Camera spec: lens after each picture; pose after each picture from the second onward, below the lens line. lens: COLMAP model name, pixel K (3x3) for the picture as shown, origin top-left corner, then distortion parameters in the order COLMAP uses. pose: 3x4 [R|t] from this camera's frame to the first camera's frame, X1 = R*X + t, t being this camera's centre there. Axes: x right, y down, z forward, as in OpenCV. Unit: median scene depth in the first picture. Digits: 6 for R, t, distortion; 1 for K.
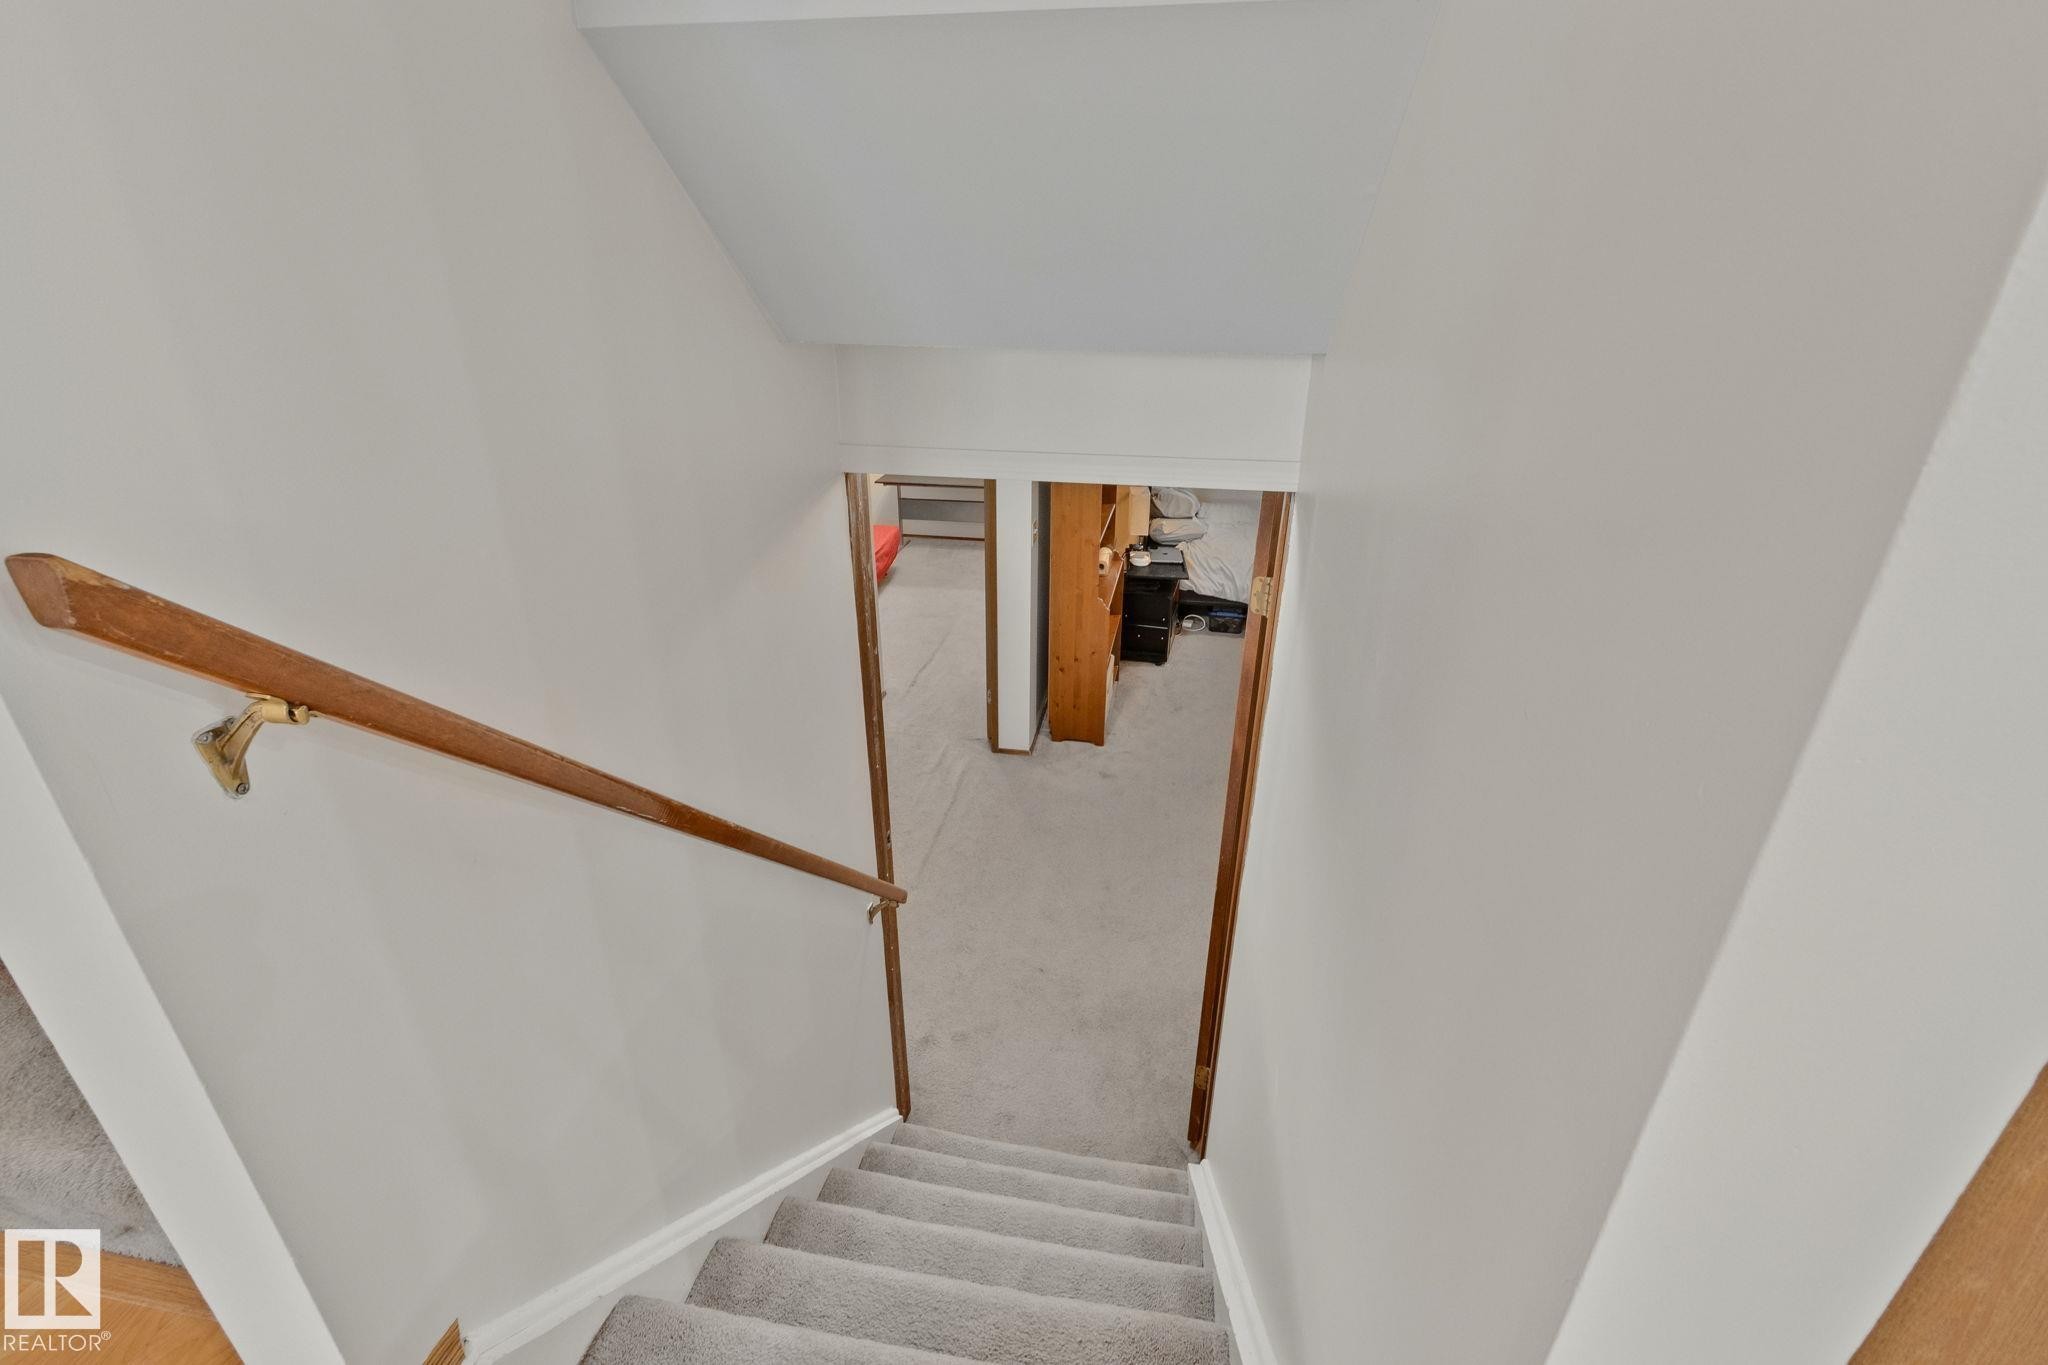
lens RADIAL K [[920.7, 0, 1023.1], [0, 920.7, 693.6], [0, 0, 1]] dist [-0.001587, -0.000898]
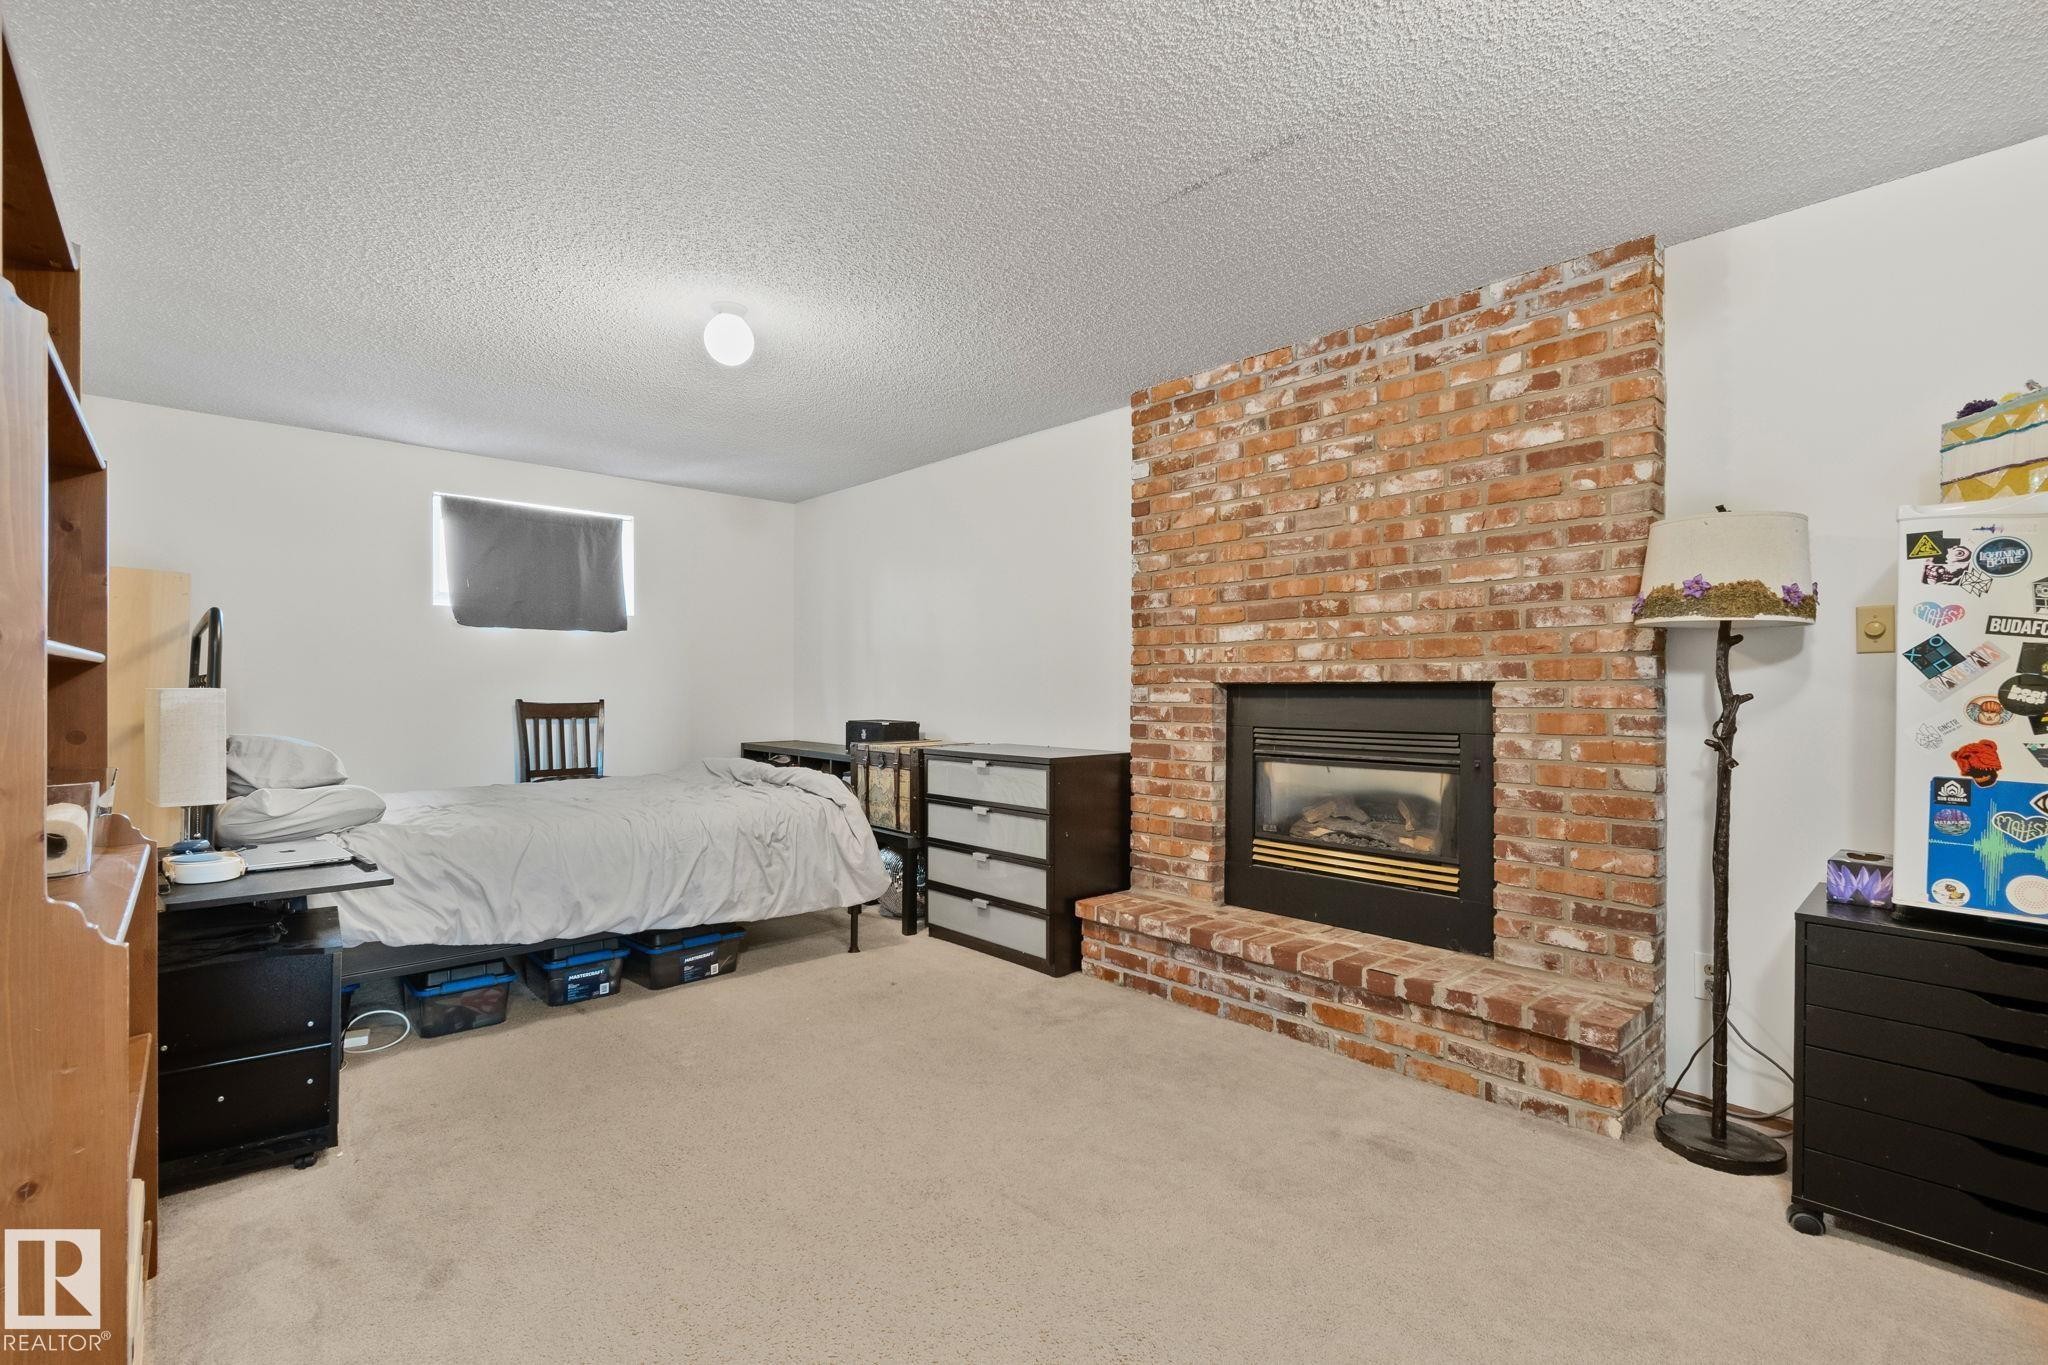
lens RADIAL K [[920.7, 0, 1025.8], [0, 920.7, 700.1], [0, 0, 1]] dist [-0.001587, -0.000898]
pose [[0.608436, -0.007275, 0.793569, 0.039366], [0.328306, 0.912687, -0.243348, -0.017592], [-0.722510, 0.408596, 0.557700, 0.543202]]
